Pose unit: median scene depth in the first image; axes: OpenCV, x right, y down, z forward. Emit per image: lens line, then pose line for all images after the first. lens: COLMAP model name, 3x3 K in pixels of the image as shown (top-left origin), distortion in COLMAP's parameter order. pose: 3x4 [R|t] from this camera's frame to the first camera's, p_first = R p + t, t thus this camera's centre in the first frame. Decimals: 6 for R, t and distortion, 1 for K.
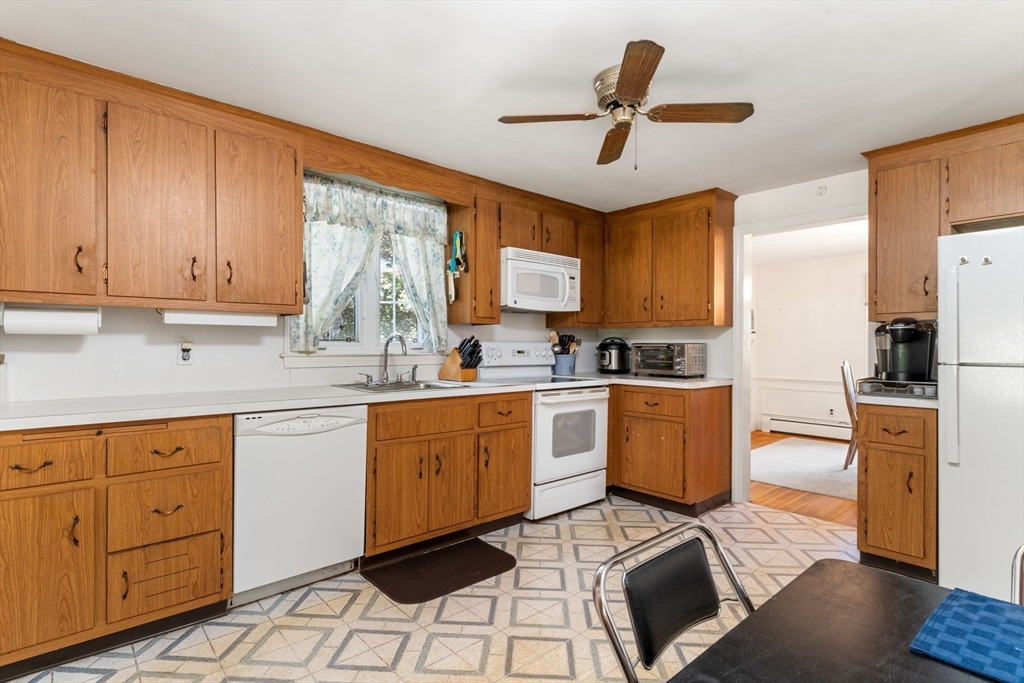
lens RADIAL K [[504.3, 0, 512.0], [0, 504.3, 341.5], [0, 0, 1]] dist [-0.002611, 0.000389]
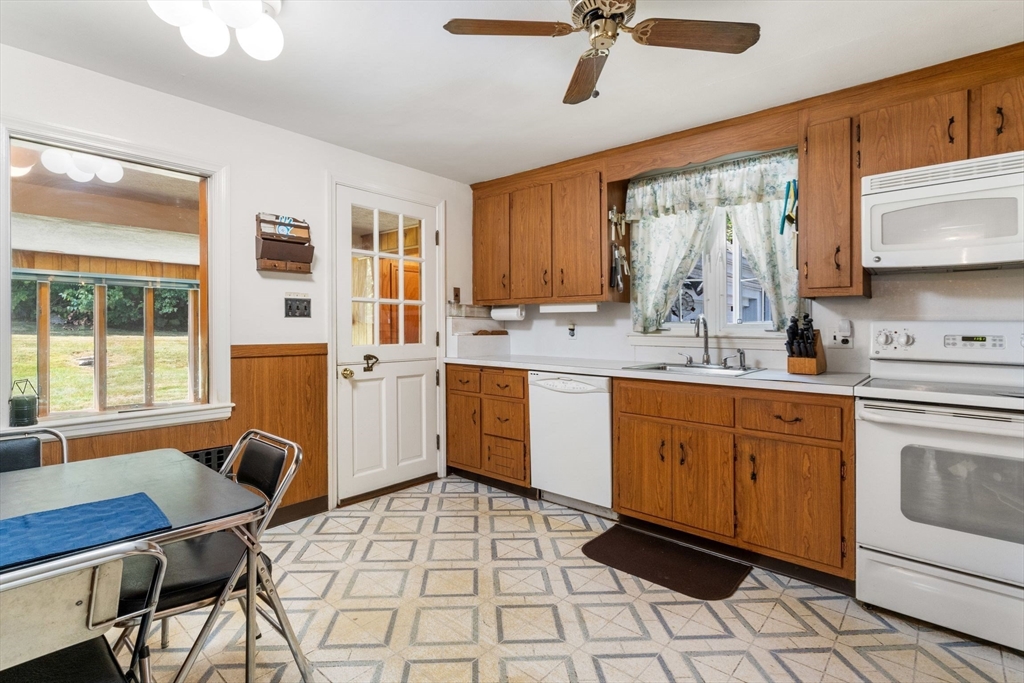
lens RADIAL K [[509.9, 0, 509.9], [0, 509.9, 323.7], [0, 0, 1]] dist [0.003571, 0.001023]
pose [[0.108025, -0.005096, -0.994135, 0.776819], [0.004880, 0.999978, -0.004596, 0.005861], [0.994136, -0.004355, 0.108047, 0.595270]]
